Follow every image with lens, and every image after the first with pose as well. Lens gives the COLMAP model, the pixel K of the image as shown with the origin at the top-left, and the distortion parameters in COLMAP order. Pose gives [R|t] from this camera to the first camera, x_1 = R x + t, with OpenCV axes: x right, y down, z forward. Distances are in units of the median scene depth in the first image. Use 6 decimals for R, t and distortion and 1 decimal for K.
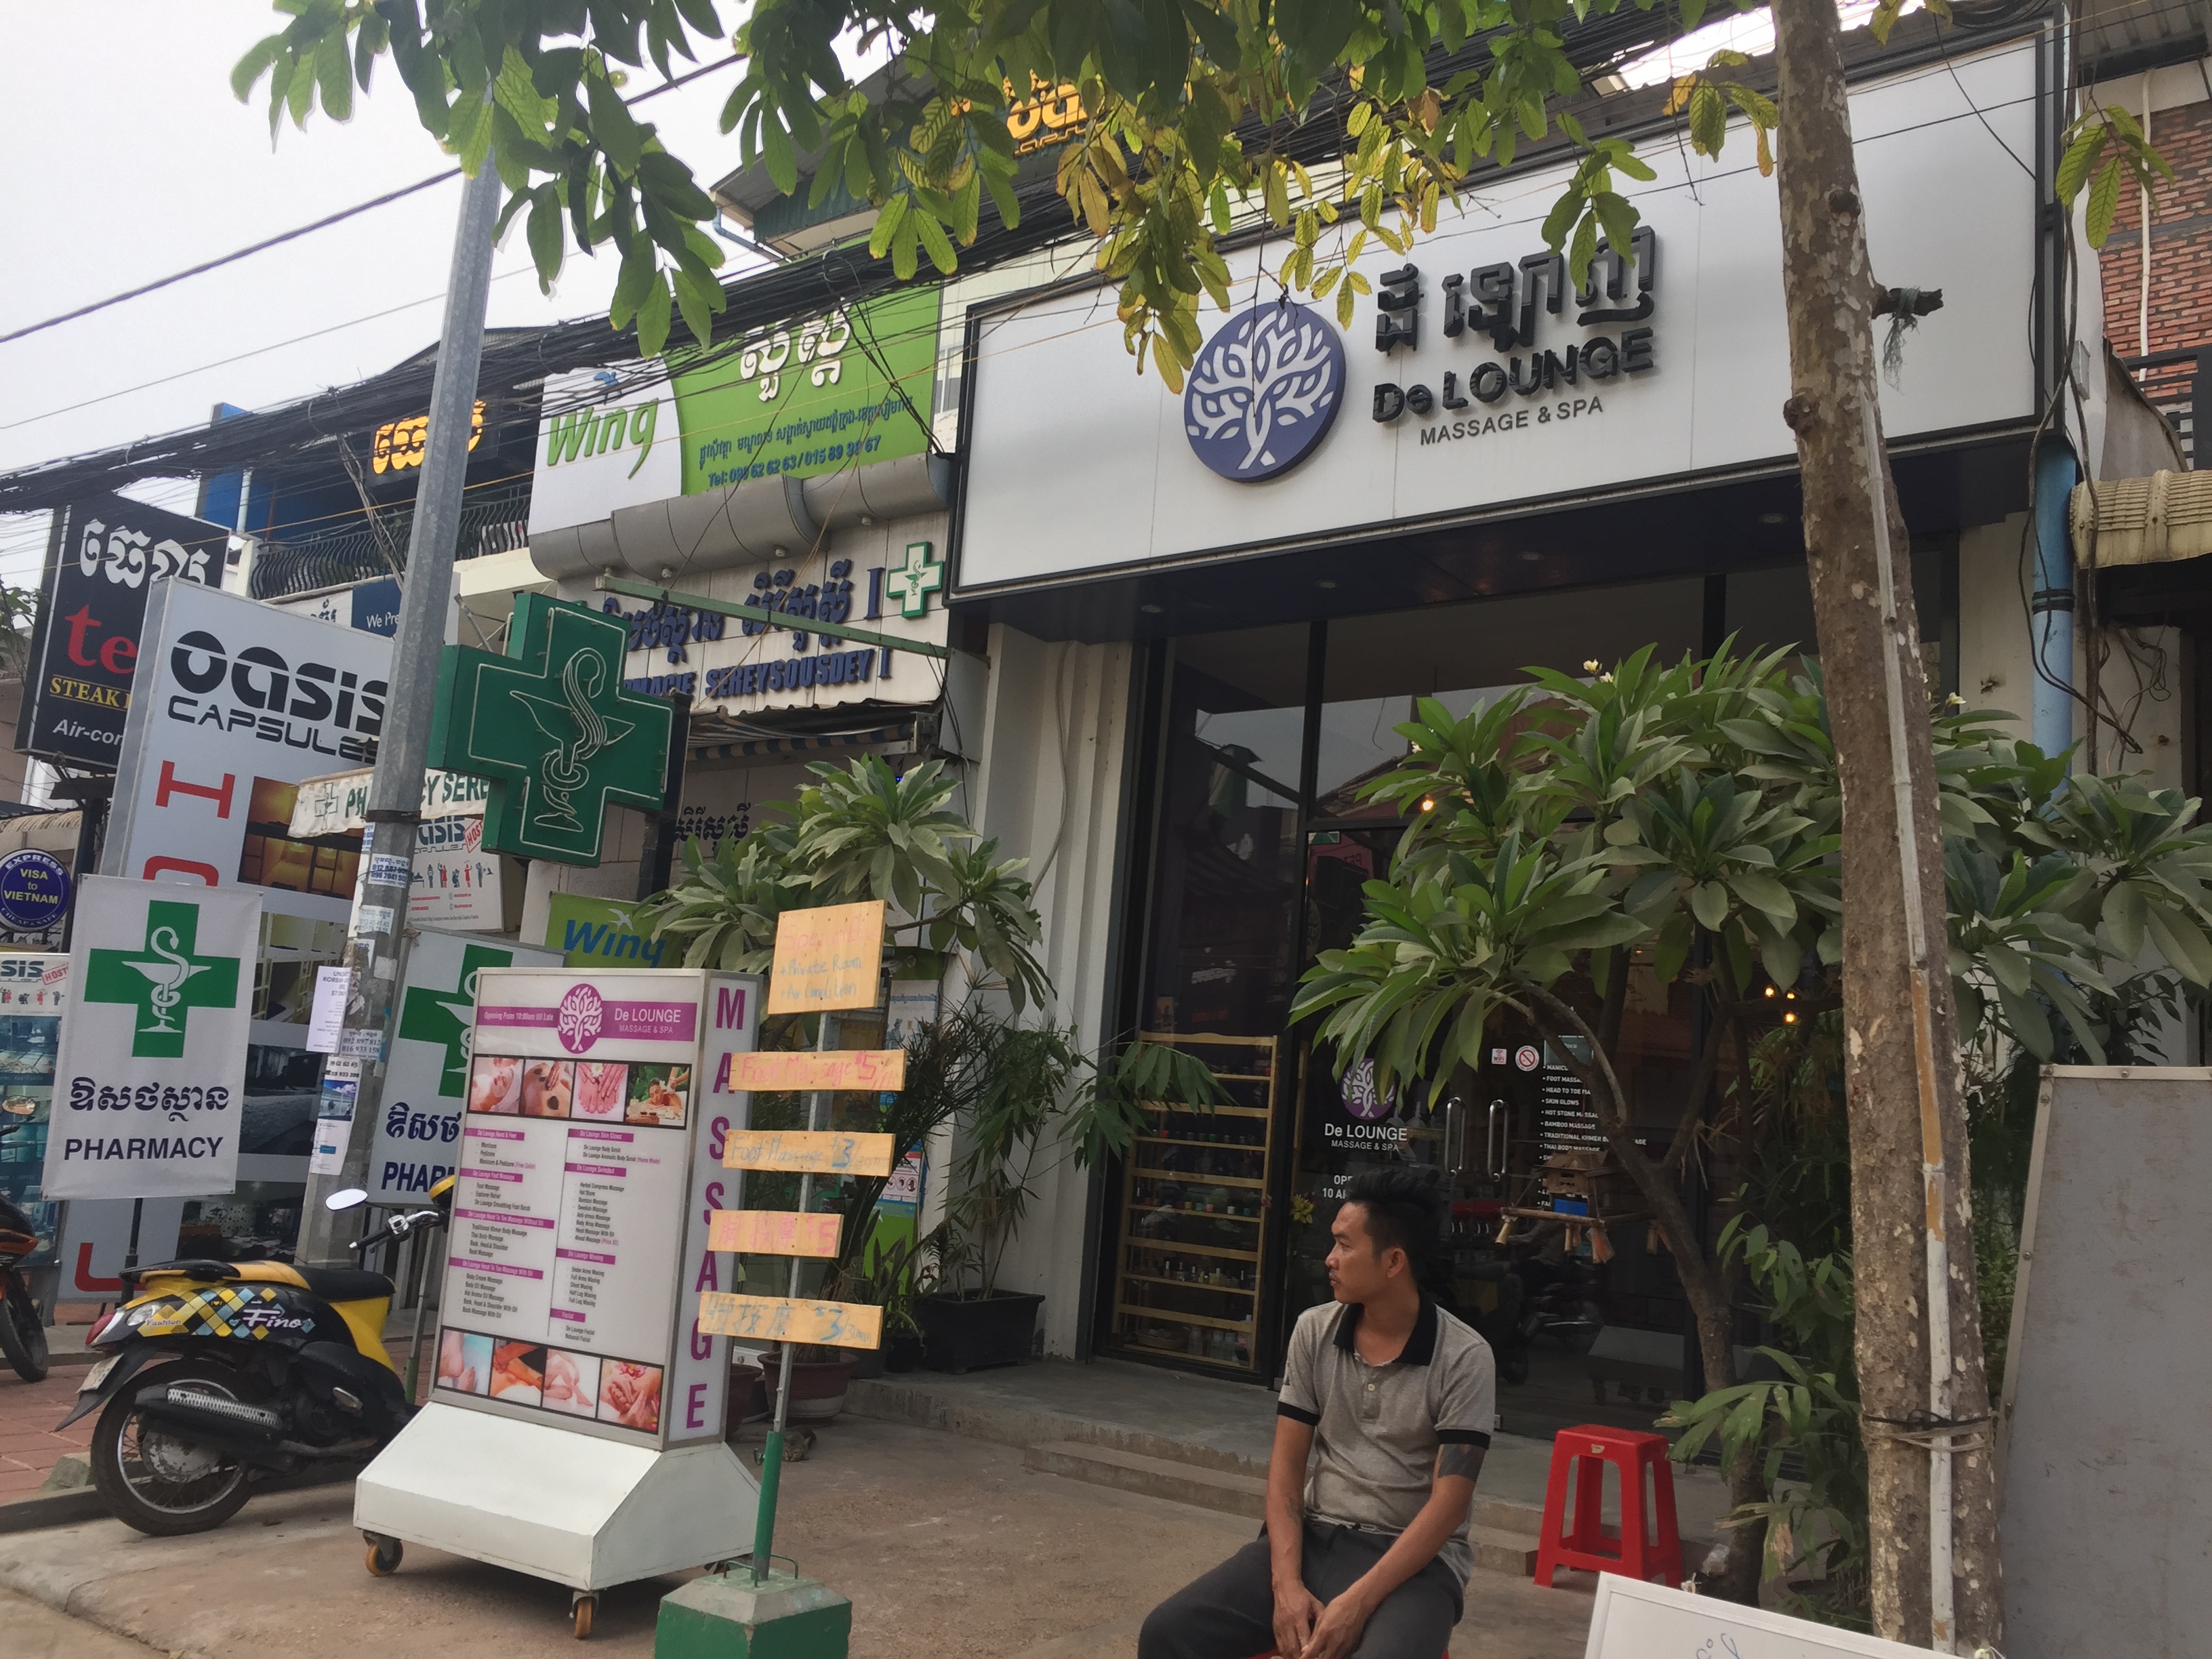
lens RADIAL K [[1902.0, 0, 1106.0], [0, 1902.0, 829.5], [0, 0, 1]] dist [0.074677, -0.108290]
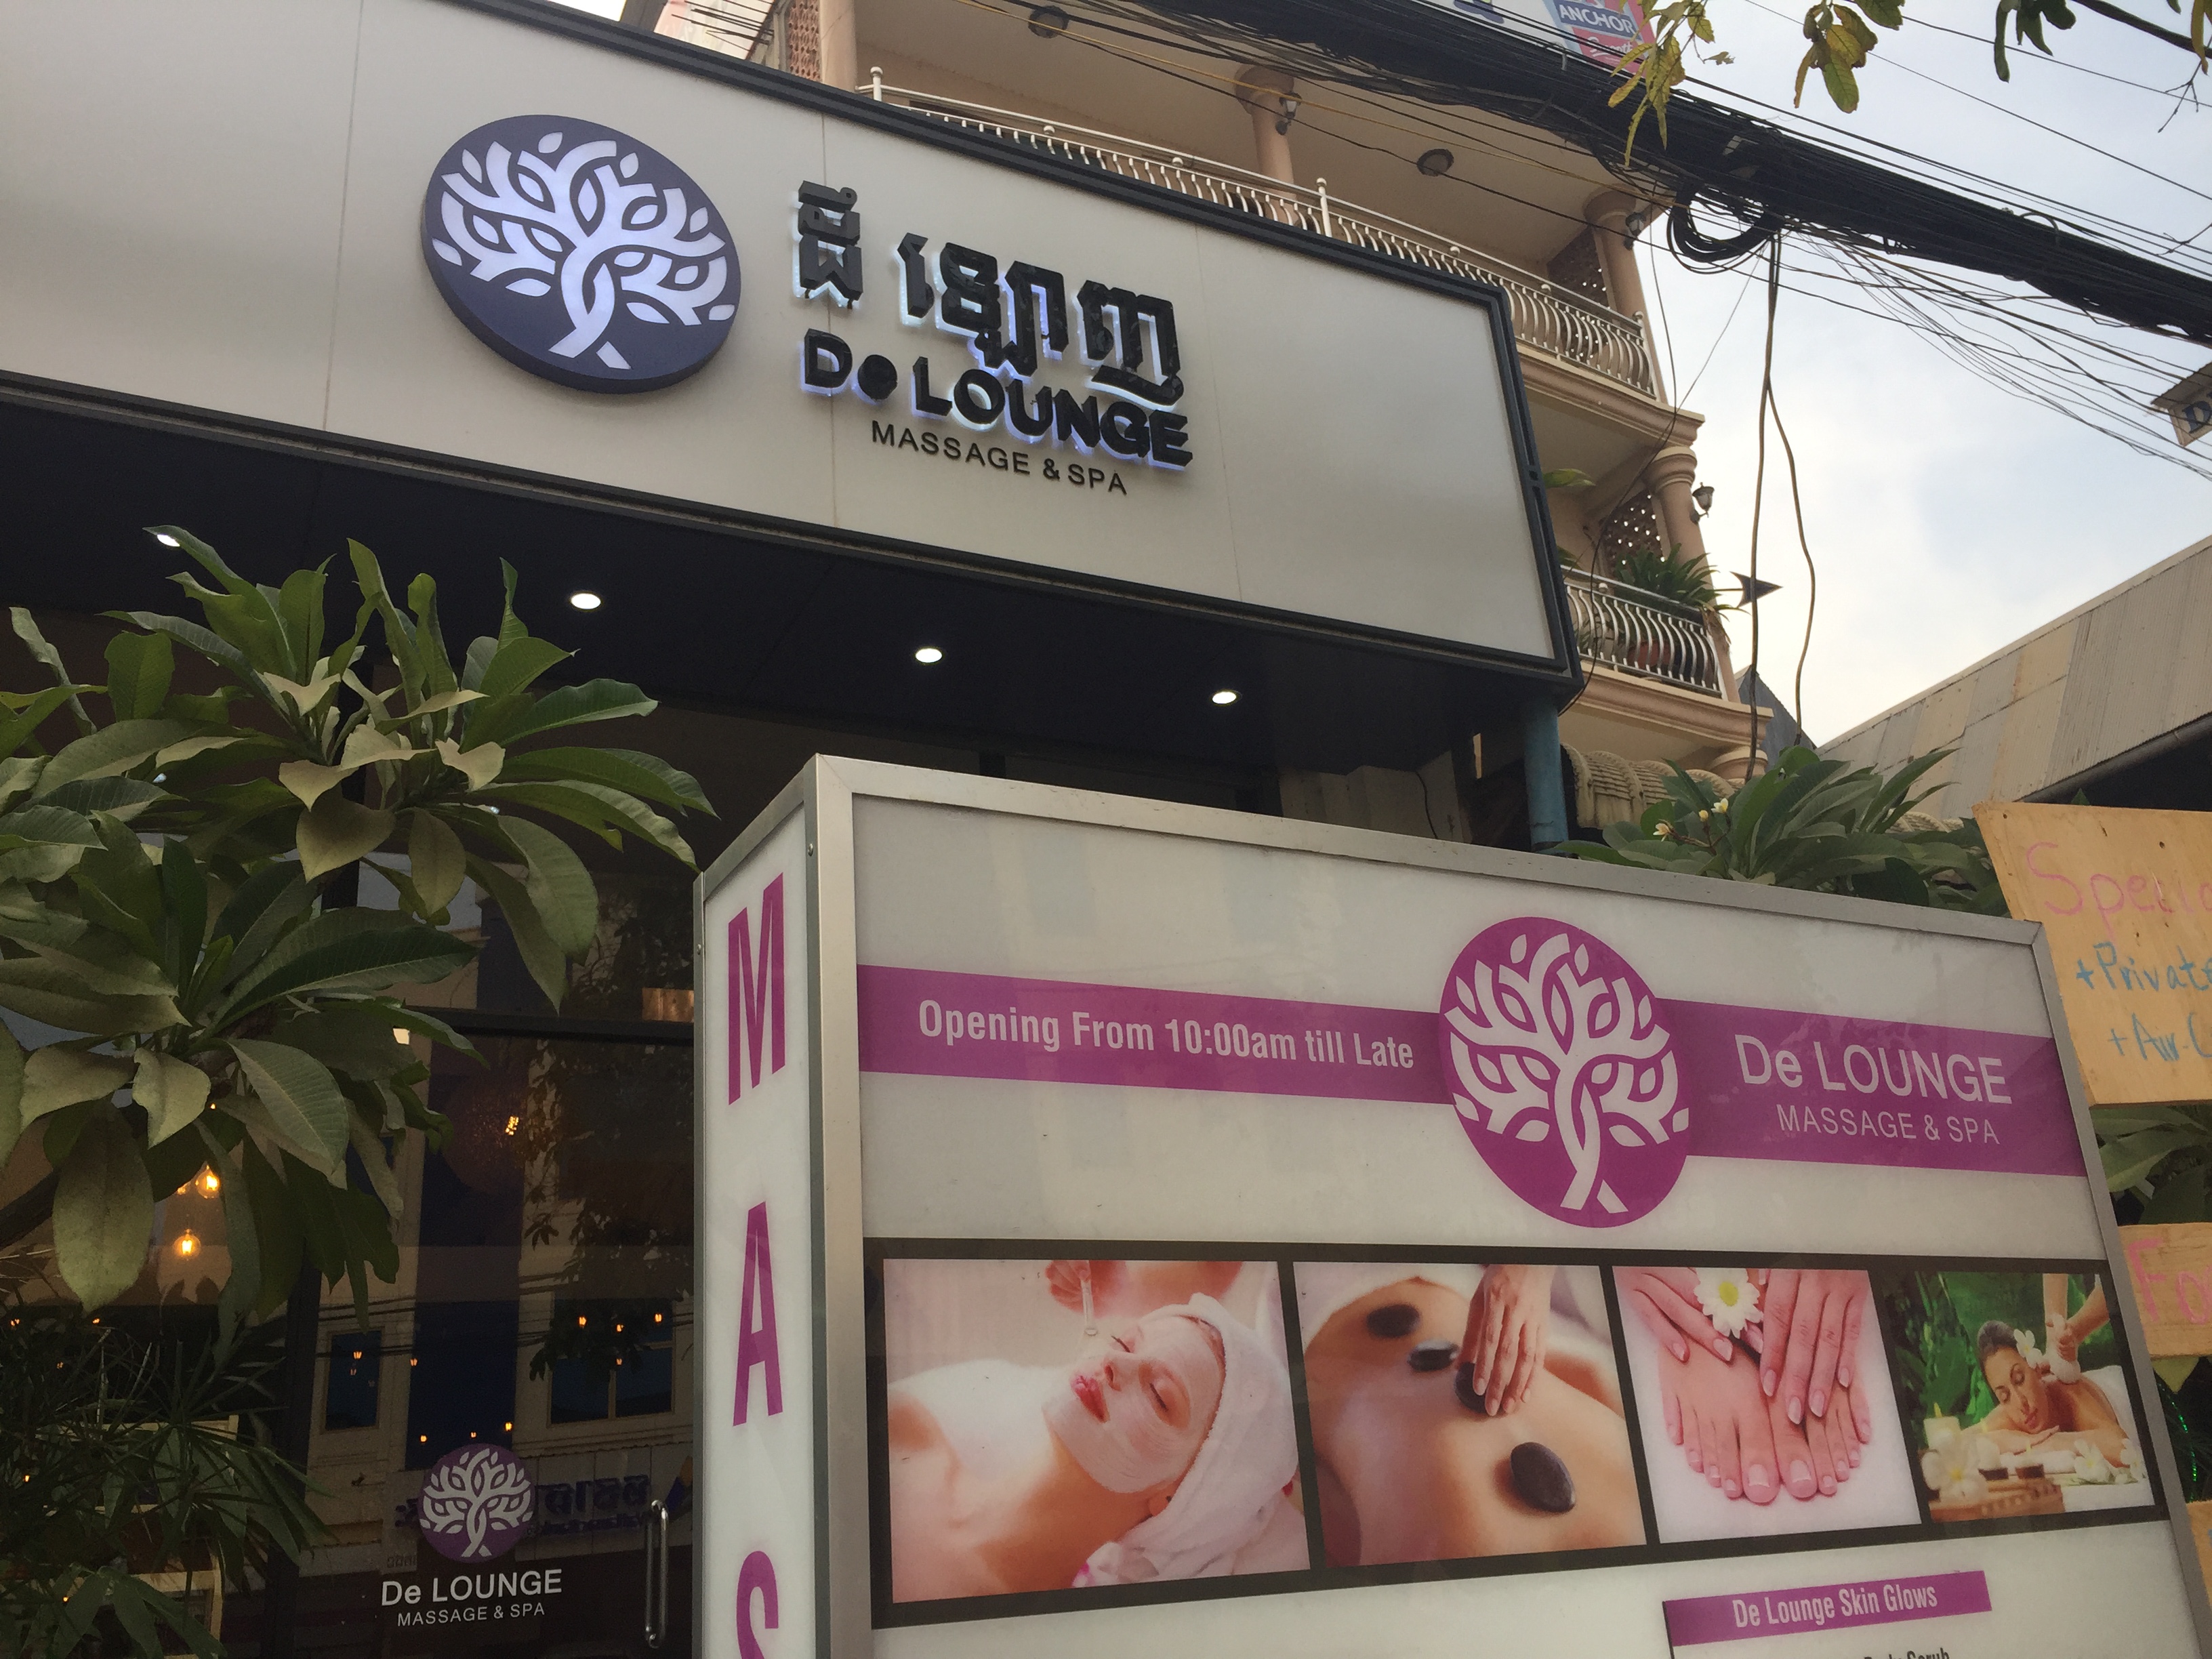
lens RADIAL K [[1902.0, 0, 1106.0], [0, 1902.0, 829.5], [0, 0, 1]] dist [0.074677, -0.108290]
pose [[0.424026, 0.239559, 0.873392, -0.489907], [-0.035367, 0.968026, -0.248346, 0.127146], [-0.904959, 0.074416, 0.418940, 0.941199]]
